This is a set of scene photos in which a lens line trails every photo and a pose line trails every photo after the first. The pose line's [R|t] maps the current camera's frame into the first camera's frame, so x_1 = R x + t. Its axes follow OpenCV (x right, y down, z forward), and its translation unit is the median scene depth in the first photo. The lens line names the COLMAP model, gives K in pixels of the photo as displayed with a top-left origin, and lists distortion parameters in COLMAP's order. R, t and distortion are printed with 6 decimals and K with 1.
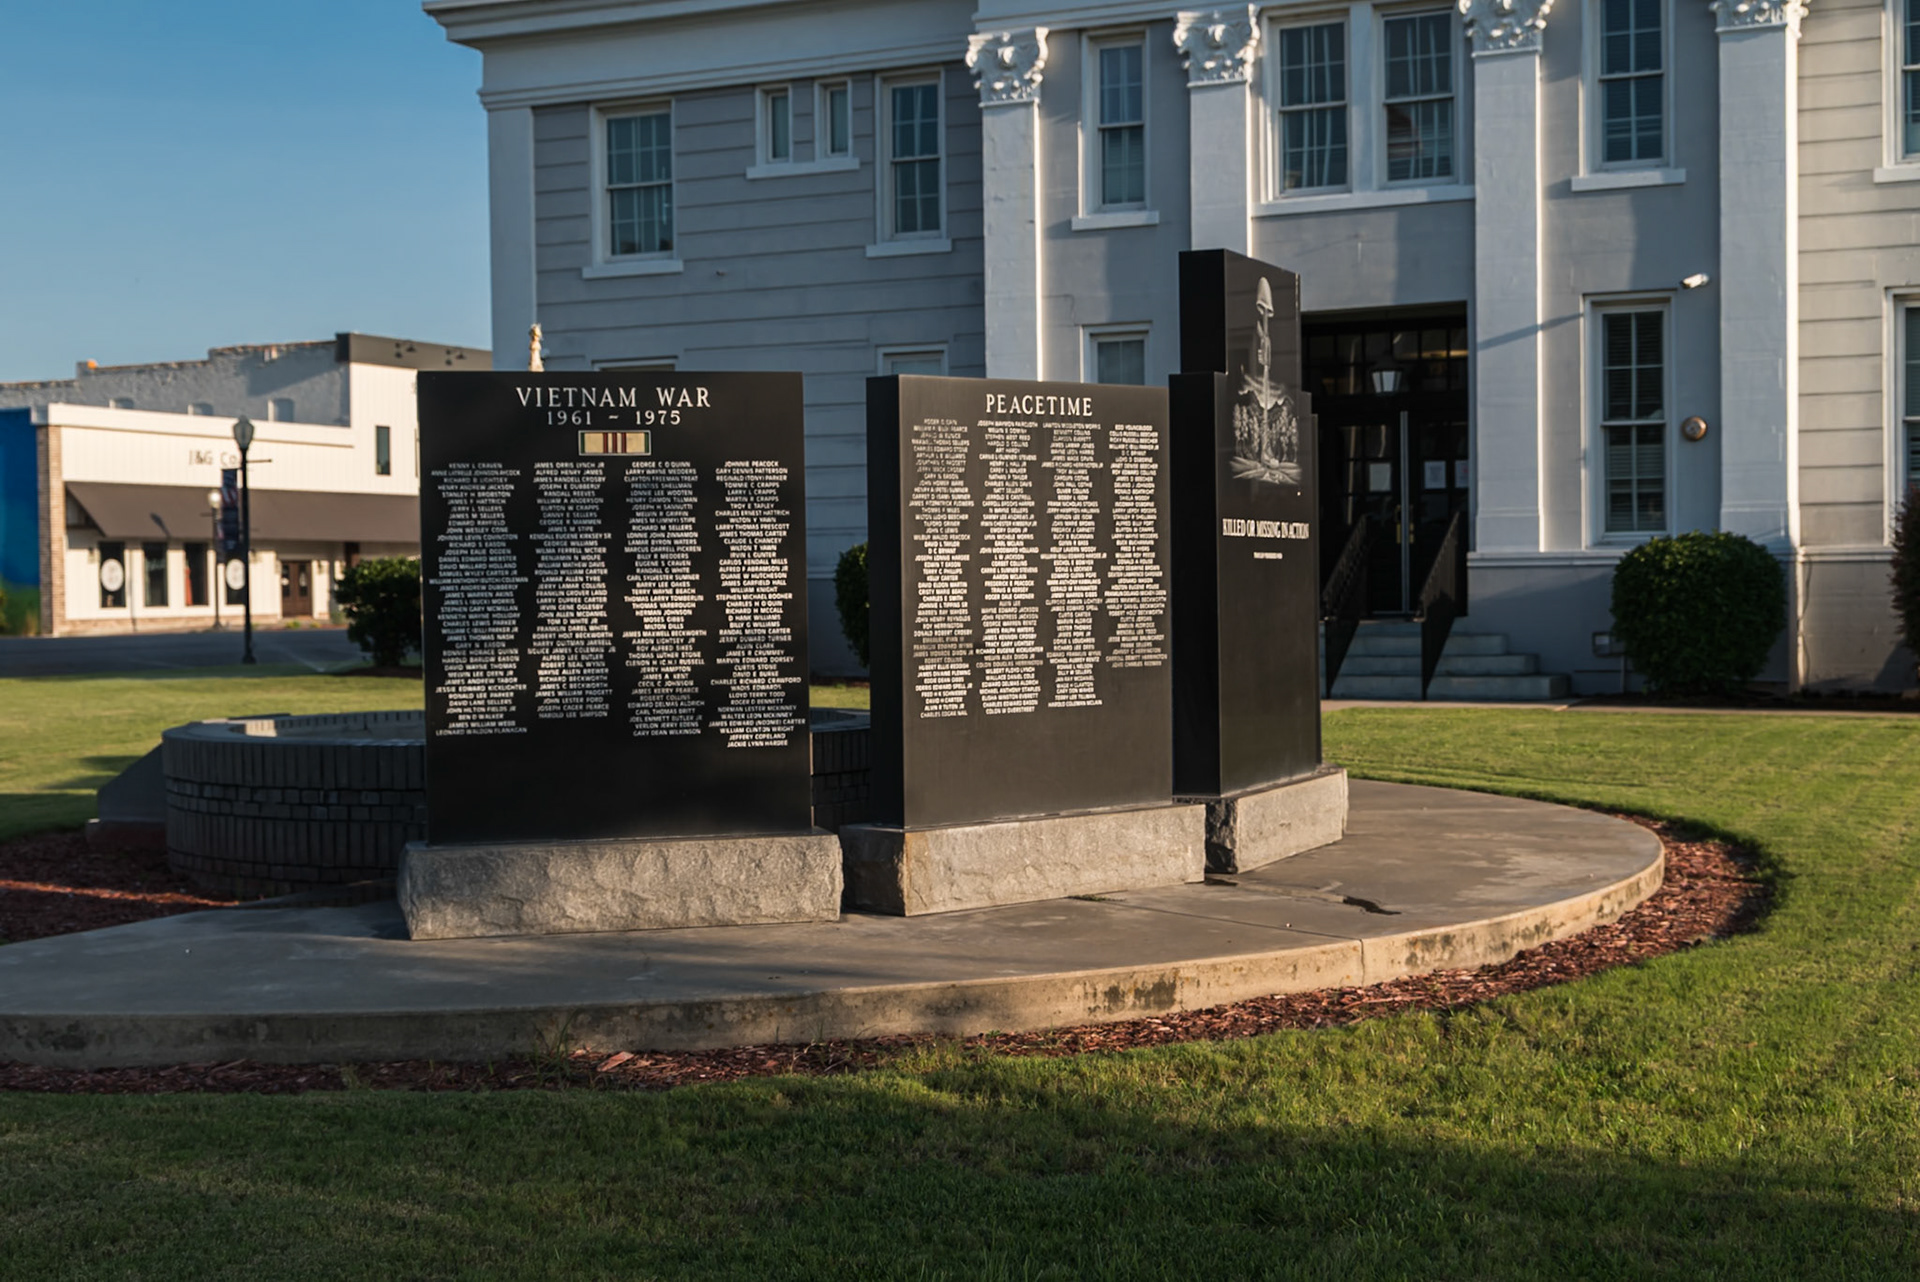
lens RADIAL K [[2870.5, 0, 951.5], [0, 2870.5, 637.4], [0, 0, 1]] dist [0.051151, 0.000000]
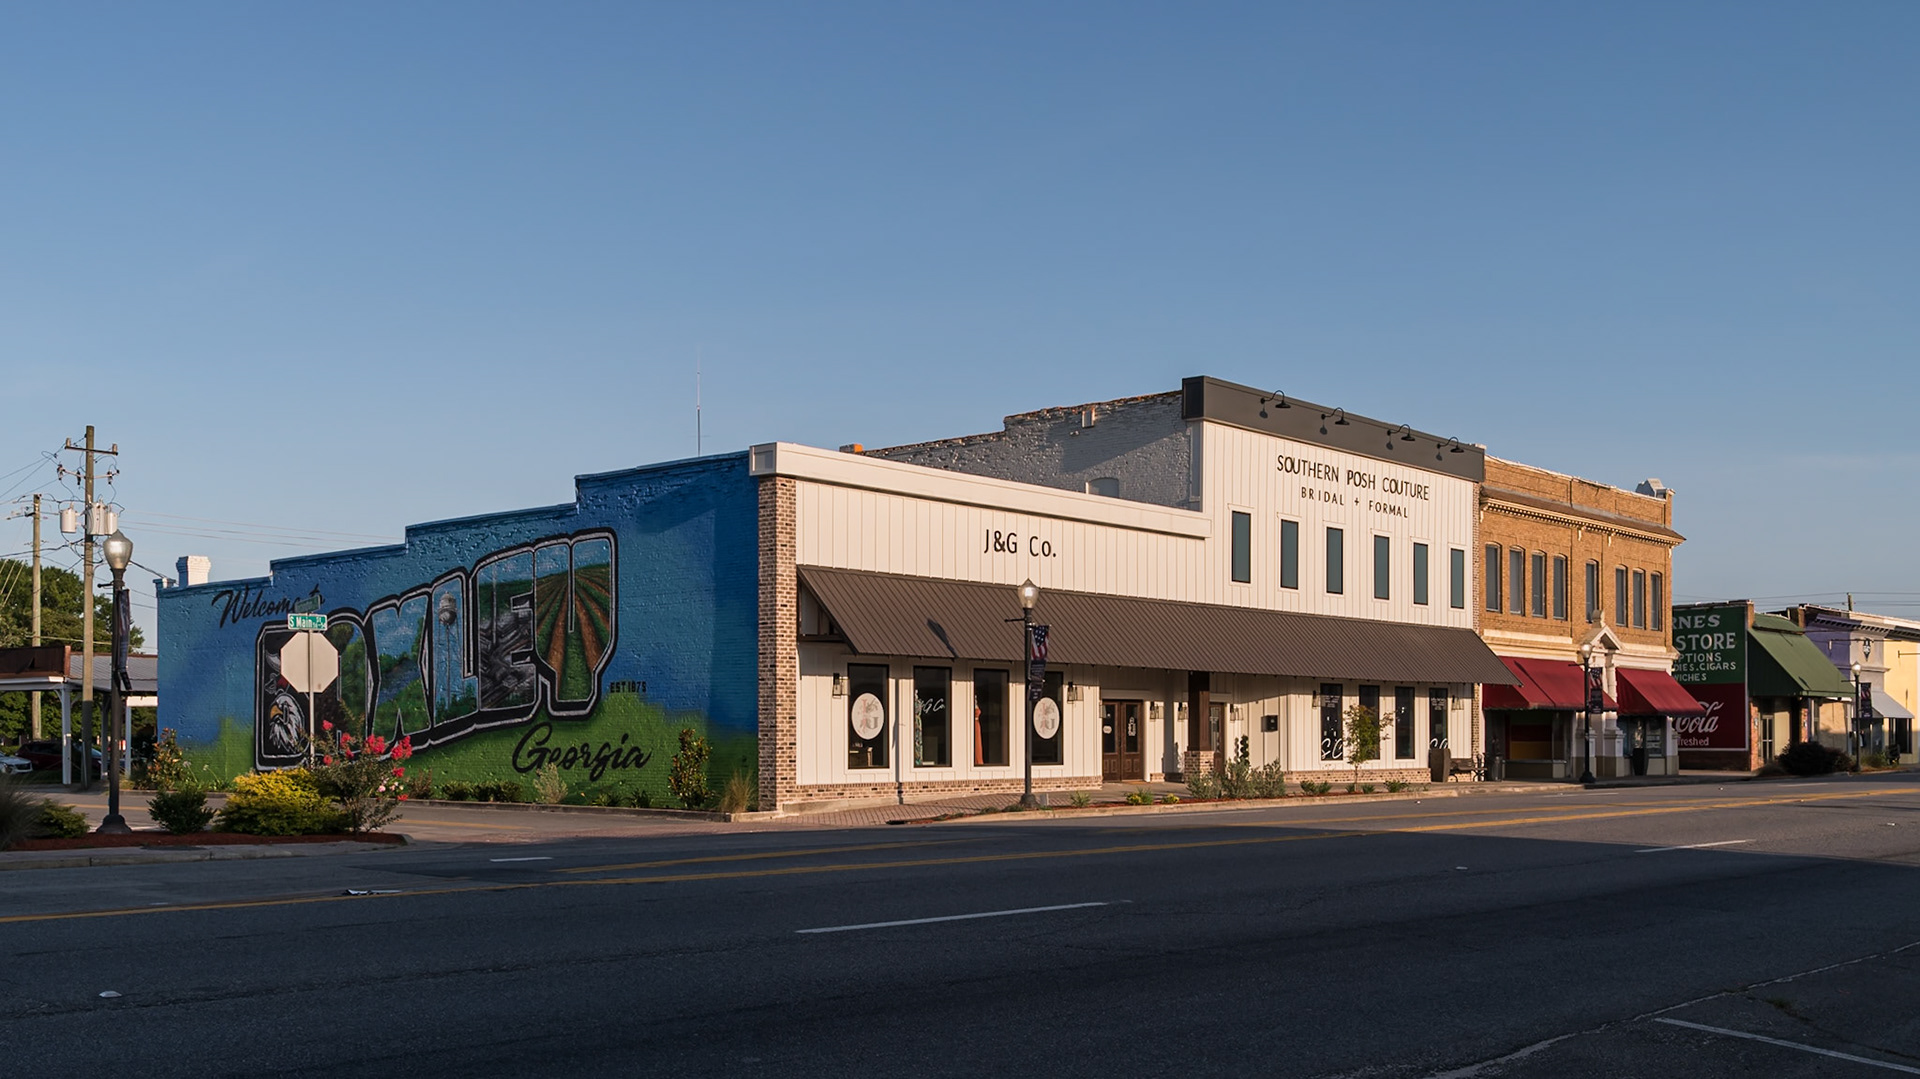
lens RADIAL K [[3981.5, 0, 963.6], [0, 3981.5, 541.3], [0, 0, 1]] dist [0.310623, 0.000000]
pose [[0.966004, 0.003730, -0.258500, -0.032427], [-0.021298, 0.997645, -0.065195, -0.002479], [0.257648, 0.068484, 0.963809, 0.115664]]
